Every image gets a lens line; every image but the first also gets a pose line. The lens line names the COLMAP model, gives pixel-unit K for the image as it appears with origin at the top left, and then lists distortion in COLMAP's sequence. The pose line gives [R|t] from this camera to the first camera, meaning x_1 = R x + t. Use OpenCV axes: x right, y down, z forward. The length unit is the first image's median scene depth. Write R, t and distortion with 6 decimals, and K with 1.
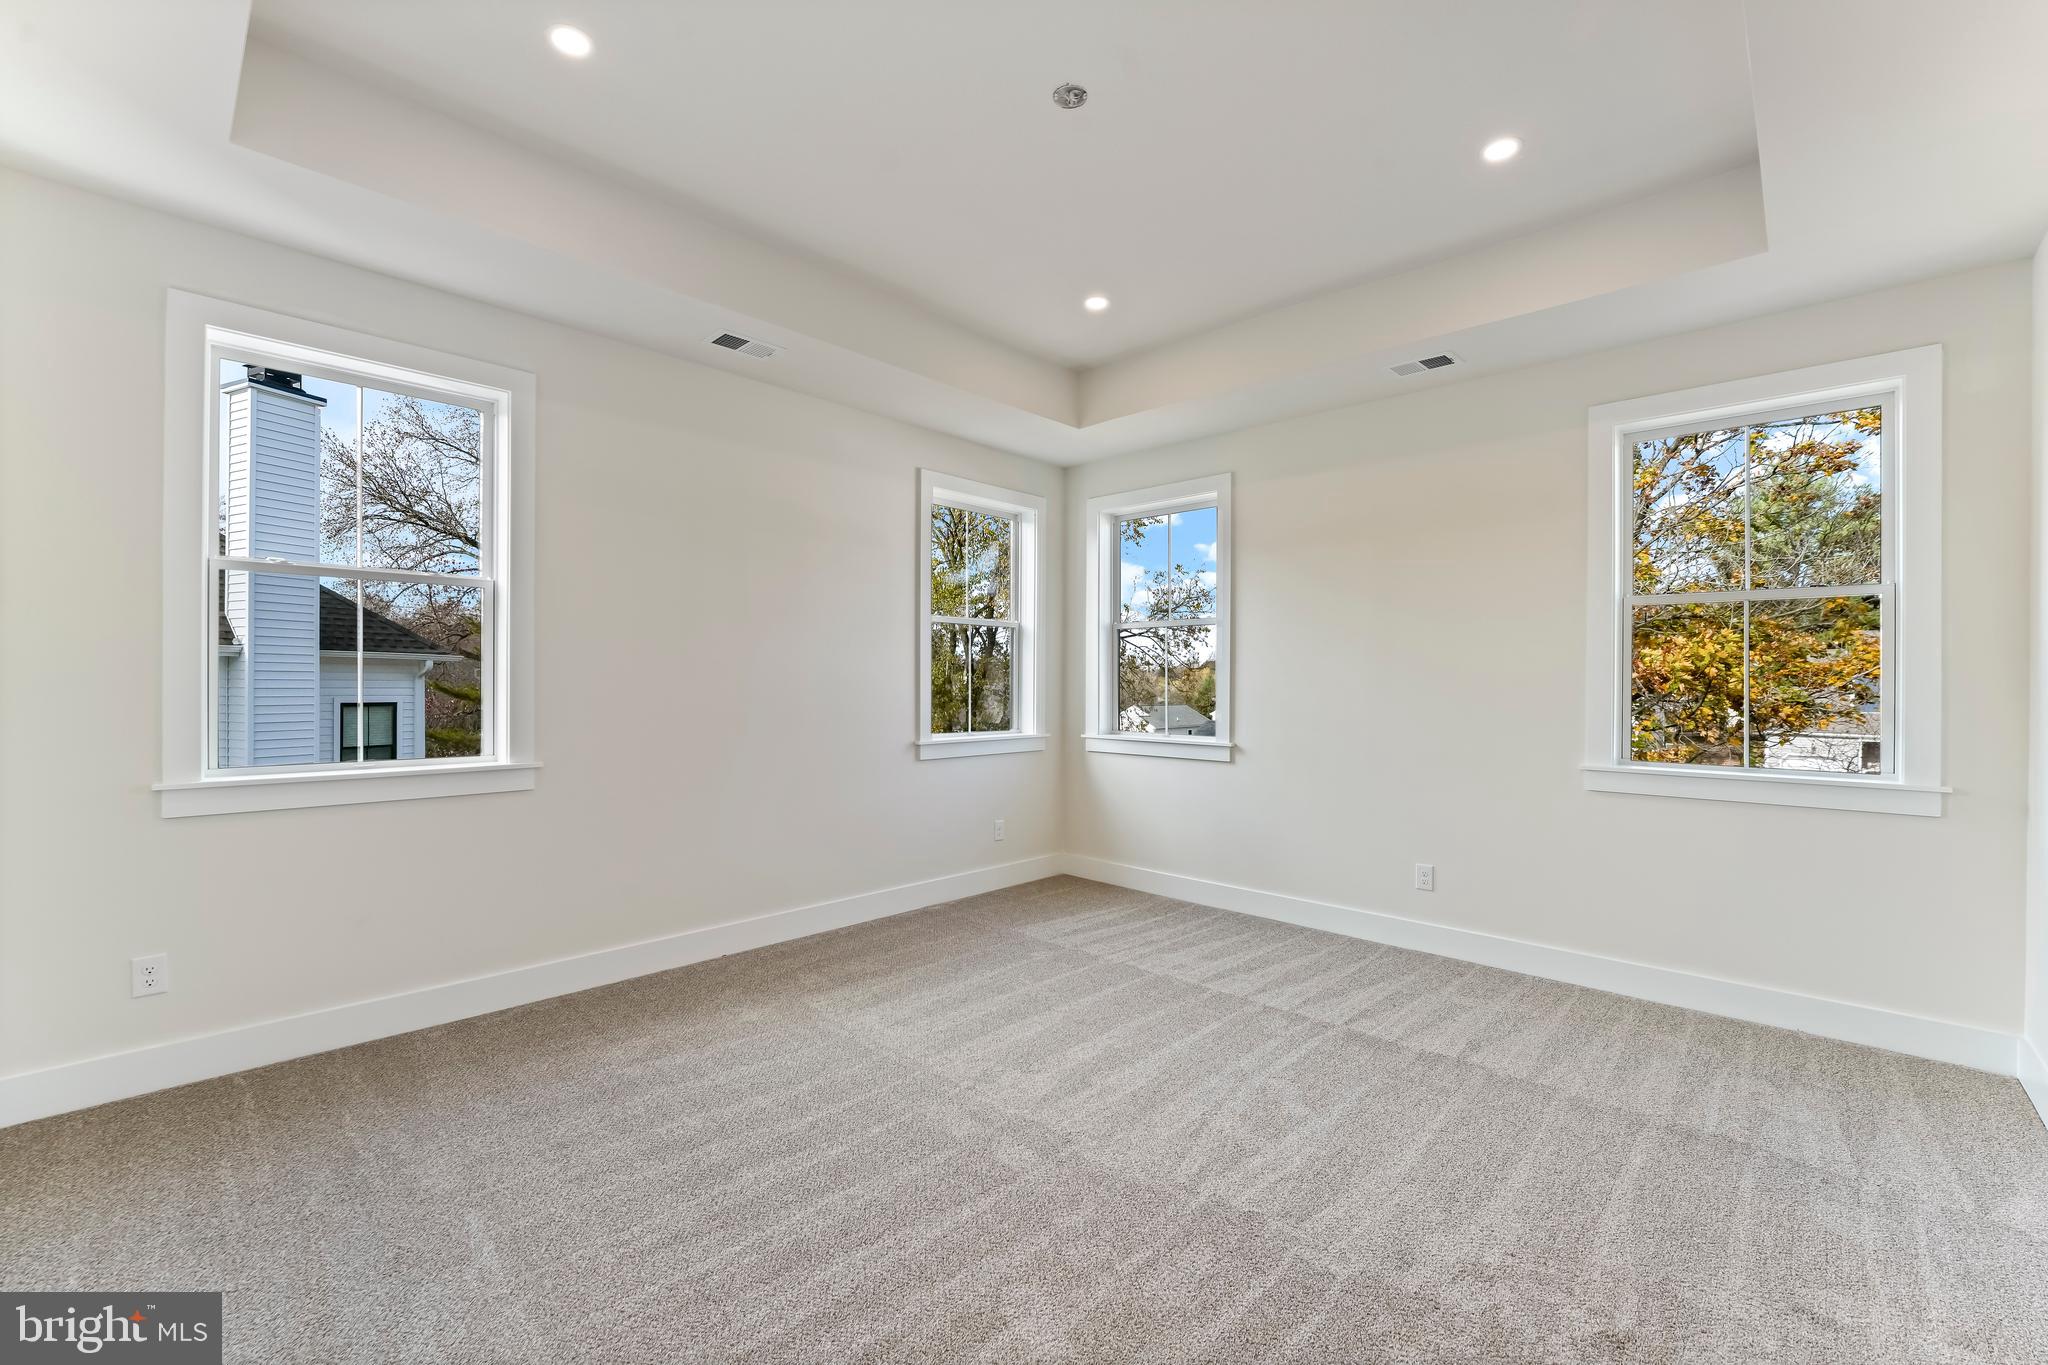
lens RADIAL K [[844.4, 0, 1027.5], [0, 844.4, 683.1], [0, 0, 1]] dist [-0.024806, 0.004068]
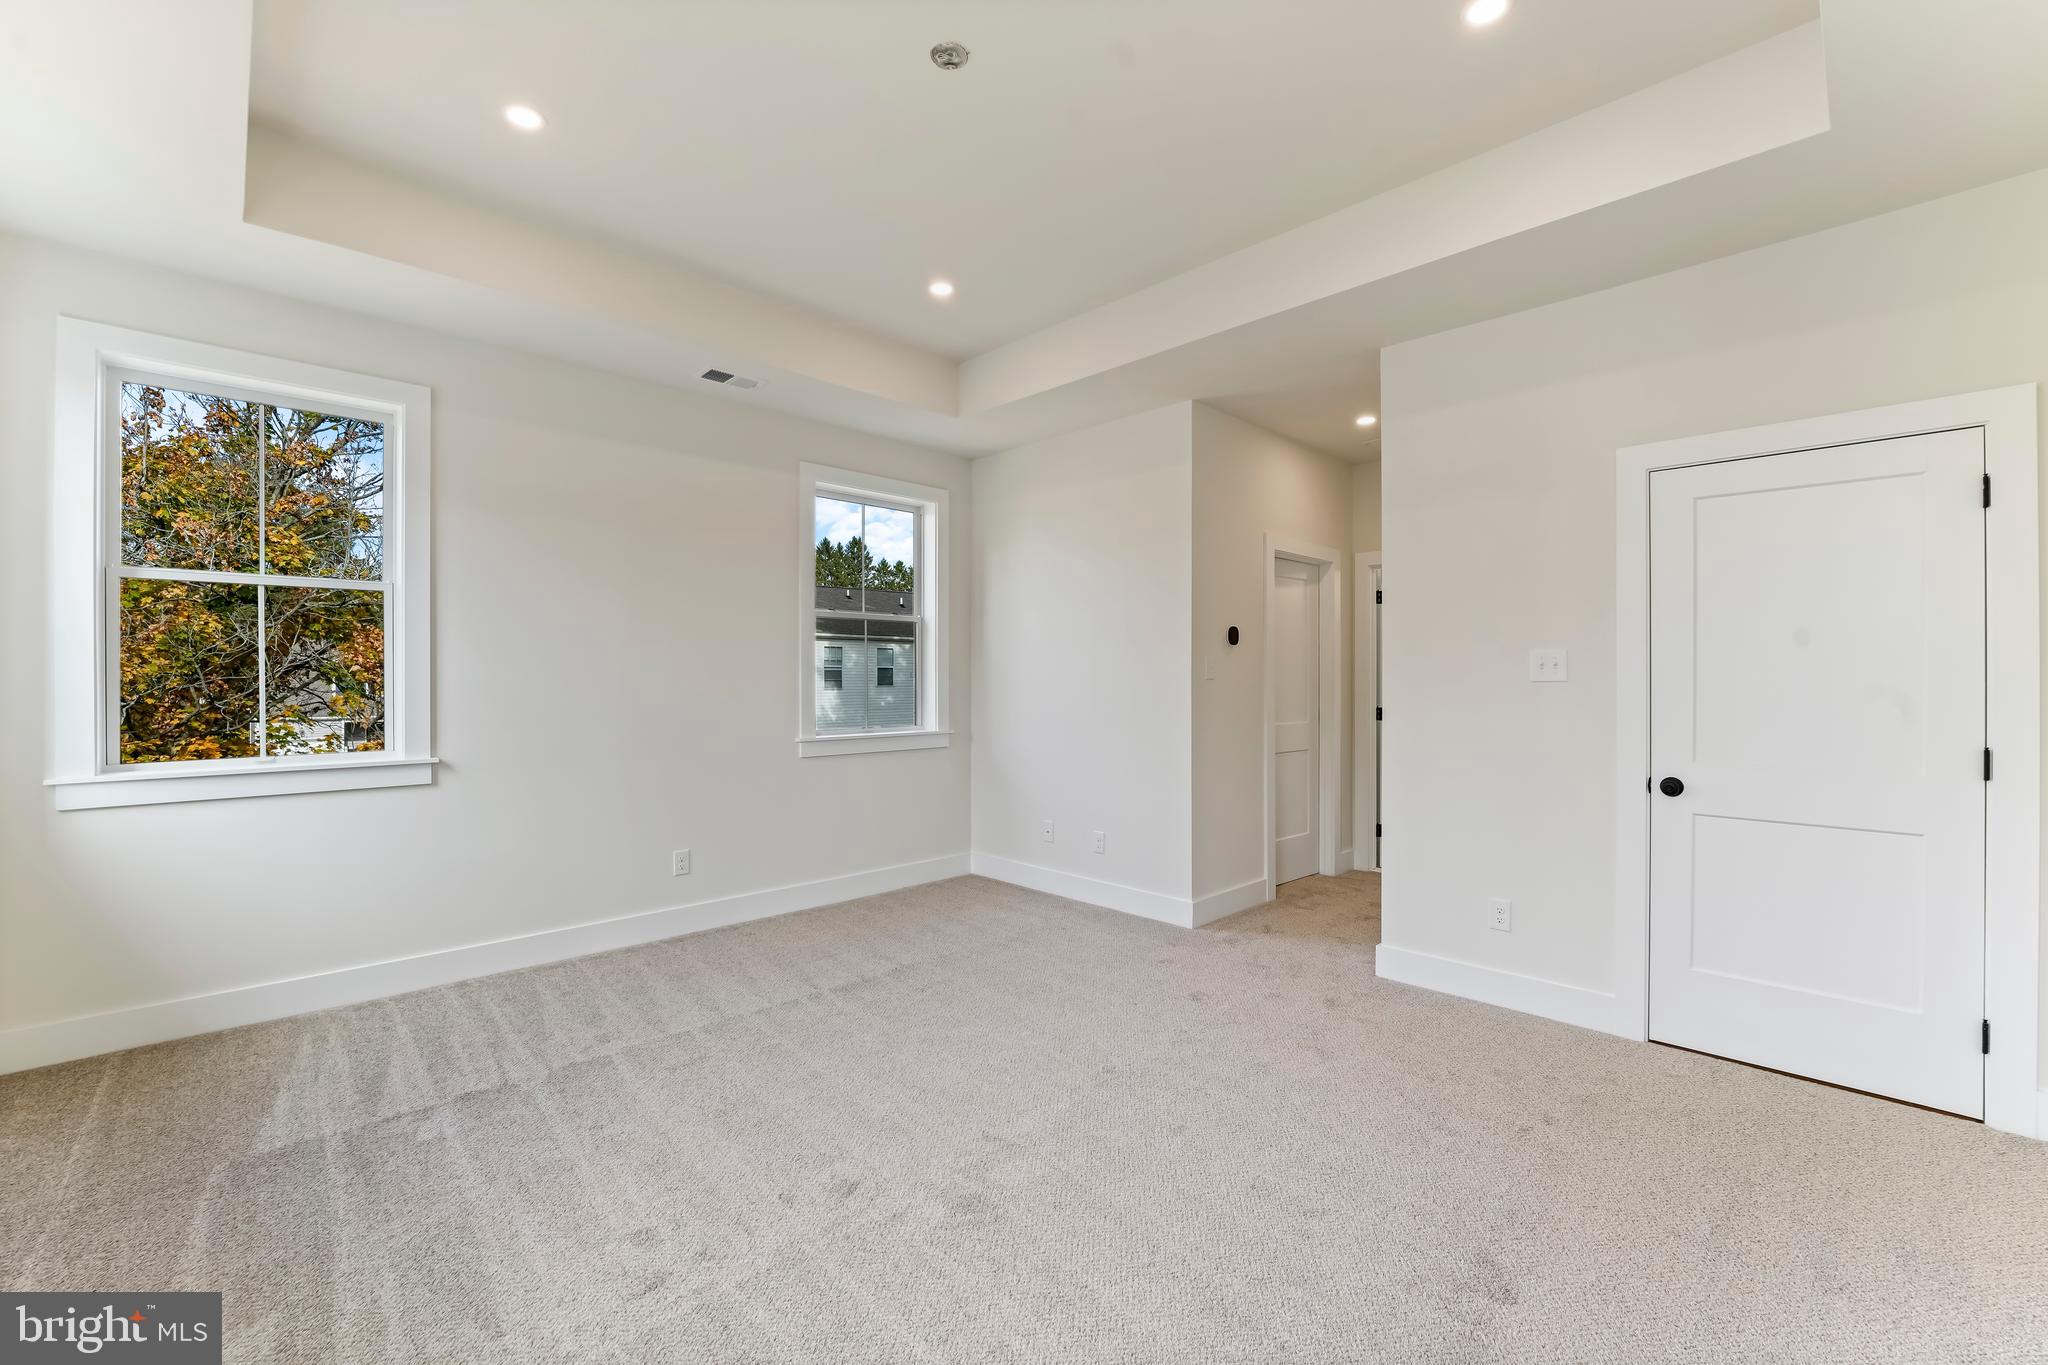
lens RADIAL K [[844.4, 0, 1032.1], [0, 844.4, 673.6], [0, 0, 1]] dist [-0.024806, 0.004068]
pose [[0.024081, -0.005746, 0.999693, -0.409517], [-0.001261, 0.999983, 0.005778, -0.006310], [-0.999709, -0.001399, 0.024073, 0.402309]]
